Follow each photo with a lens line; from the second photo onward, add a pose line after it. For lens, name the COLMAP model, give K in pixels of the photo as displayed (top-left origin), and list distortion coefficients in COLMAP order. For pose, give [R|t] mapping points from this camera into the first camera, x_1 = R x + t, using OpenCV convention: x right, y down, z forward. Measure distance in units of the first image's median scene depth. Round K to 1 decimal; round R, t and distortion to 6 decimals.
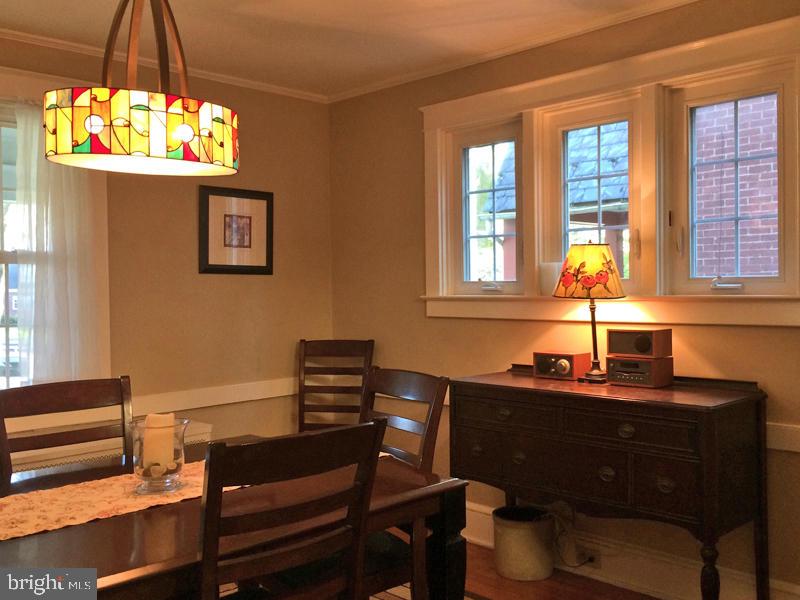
lens RADIAL K [[784.6, 0, 400.0], [0, 784.6, 298.9], [0, 0, 1]] dist [0.050592, 0.000000]
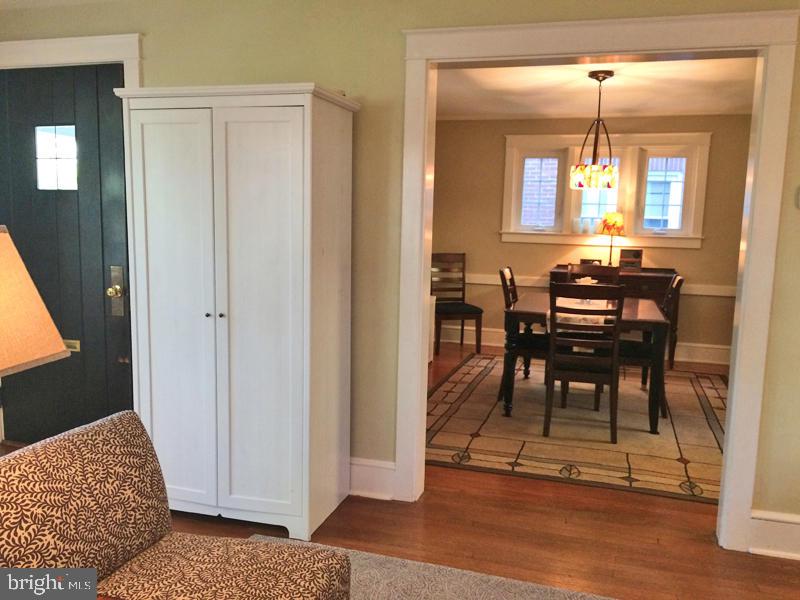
lens RADIAL K [[688.9, 0, 397.9], [0, 688.9, 302.3], [0, 0, 1]] dist [0.049352, -0.033959]
pose [[0.877396, -0.026221, 0.479051, -1.261983], [-0.029055, 0.993769, 0.107610, -0.007013], [-0.478887, -0.108335, 0.871166, -0.509385]]
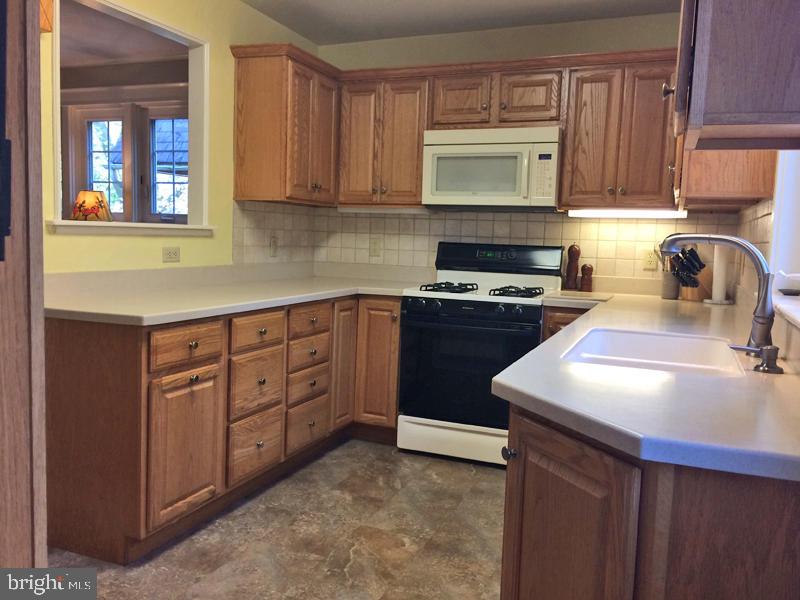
lens RADIAL K [[688.9, 0, 402.2], [0, 688.9, 299.0], [0, 0, 1]] dist [0.049352, -0.033959]
pose [[0.915837, 0.008697, 0.401456, 0.239262], [-0.041803, 0.996398, 0.073777, 0.026608], [-0.399368, -0.084350, 0.912902, -0.679361]]
